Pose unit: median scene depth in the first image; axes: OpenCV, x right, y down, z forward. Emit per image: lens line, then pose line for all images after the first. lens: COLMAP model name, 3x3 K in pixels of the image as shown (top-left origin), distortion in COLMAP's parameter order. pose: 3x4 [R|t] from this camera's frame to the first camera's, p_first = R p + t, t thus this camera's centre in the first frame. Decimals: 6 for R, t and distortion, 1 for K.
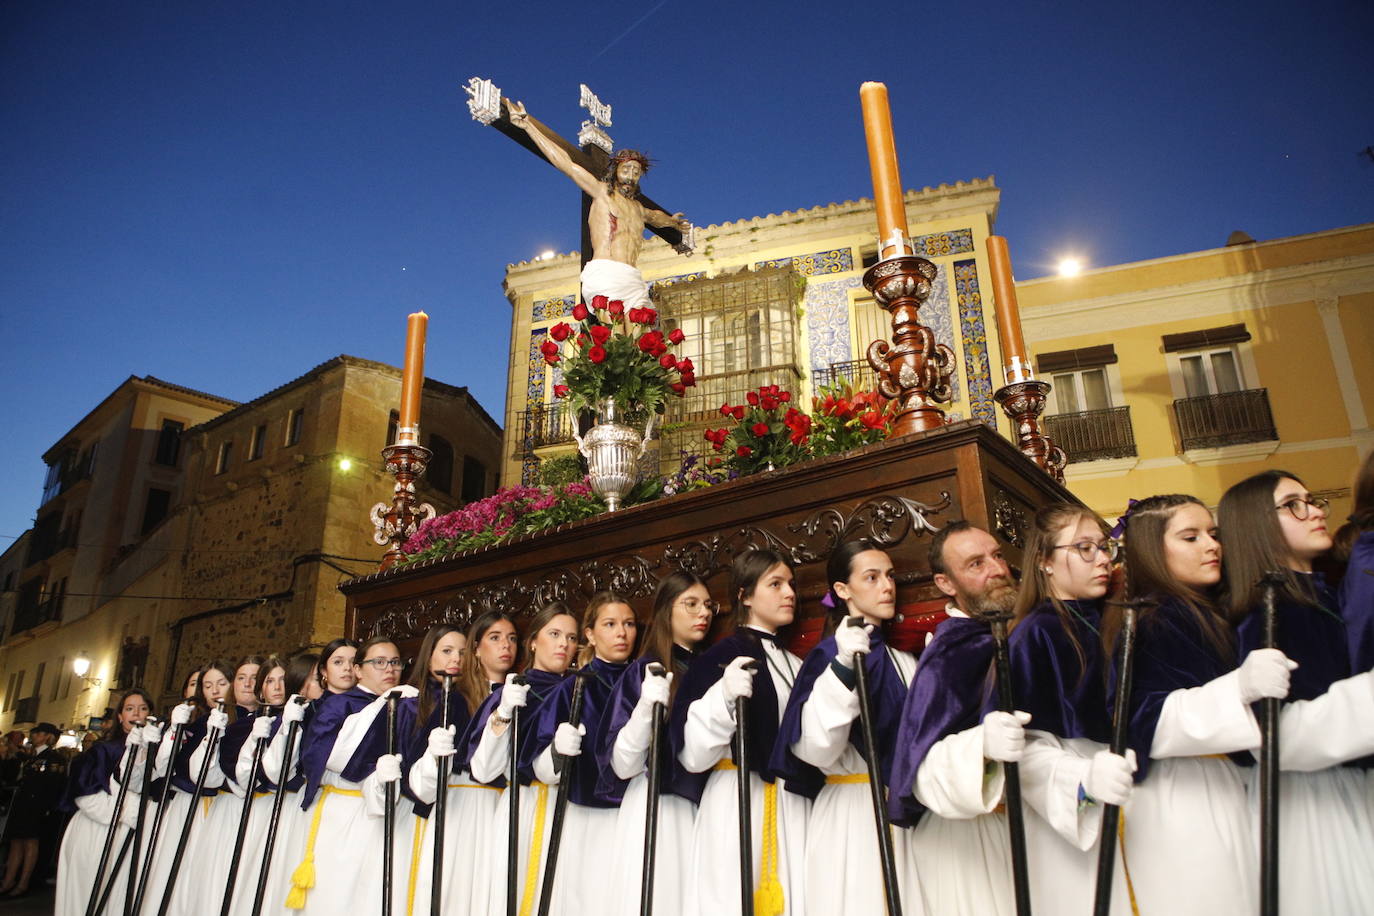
lens RADIAL K [[944.5, 0, 691.7], [0, 944.5, 458.2], [0, 0, 1]] dist [-0.105327, 0.076485]
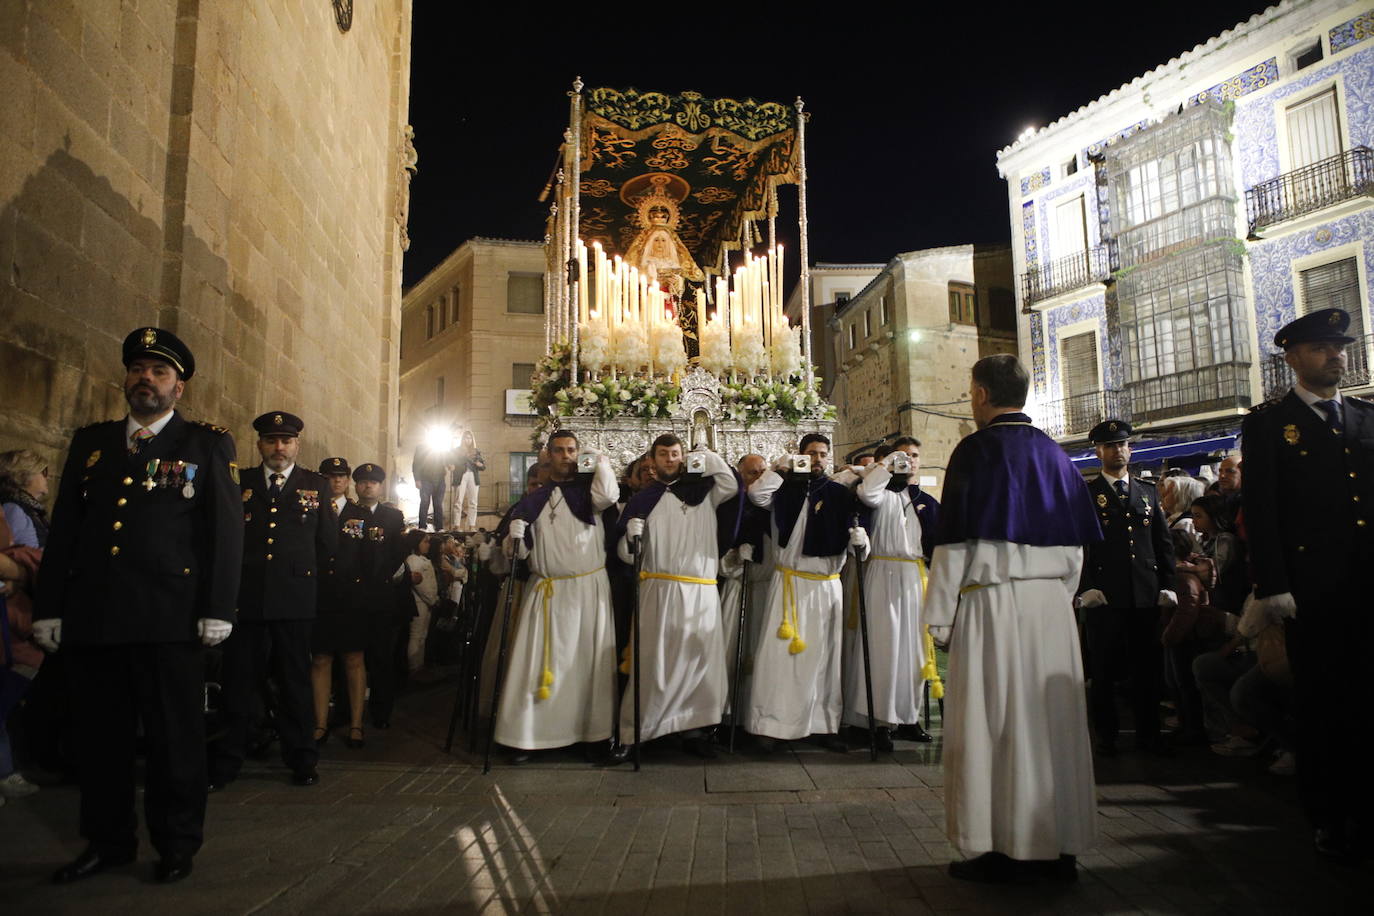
lens RADIAL K [[944.5, 0, 691.7], [0, 944.5, 458.2], [0, 0, 1]] dist [-0.105327, 0.076485]
pose [[0.708073, -0.090484, -0.700318, 0.337519], [0.256348, 0.957035, 0.135533, -0.091083], [0.657966, -0.275493, 0.700846, -0.225942]]
